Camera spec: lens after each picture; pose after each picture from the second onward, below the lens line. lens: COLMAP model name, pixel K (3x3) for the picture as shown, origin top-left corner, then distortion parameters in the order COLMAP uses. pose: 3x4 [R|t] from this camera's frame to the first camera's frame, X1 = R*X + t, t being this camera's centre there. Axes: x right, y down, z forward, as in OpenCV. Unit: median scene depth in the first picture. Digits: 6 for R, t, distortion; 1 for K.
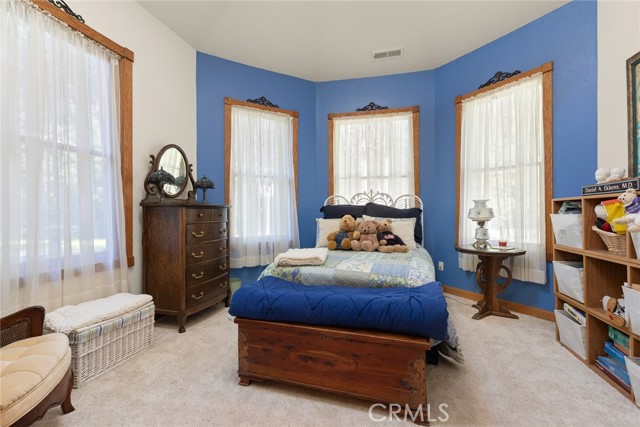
lens RADIAL K [[291.6, 0, 318.4], [0, 291.6, 212.8], [0, 0, 1]] dist [0.002791, 0.000085]
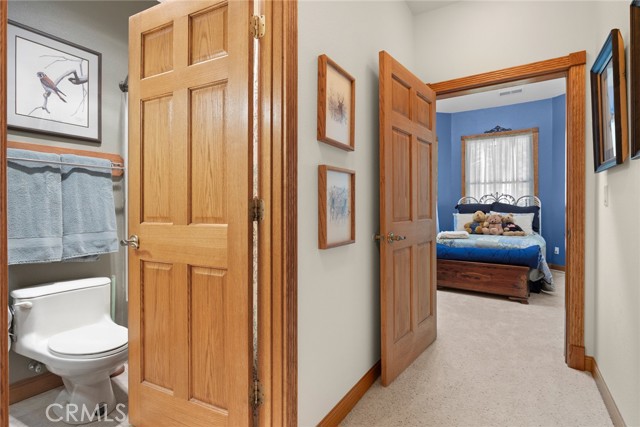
lens RADIAL K [[327.5, 0, 321.8], [0, 327.5, 211.8], [0, 0, 1]] dist [0.003047, 0.000135]
pose [[0.955212, 0.002071, -0.295915, -0.164475], [-0.001188, 0.999994, 0.003161, 0.007896], [0.295920, -0.002668, 0.955209, -0.787946]]
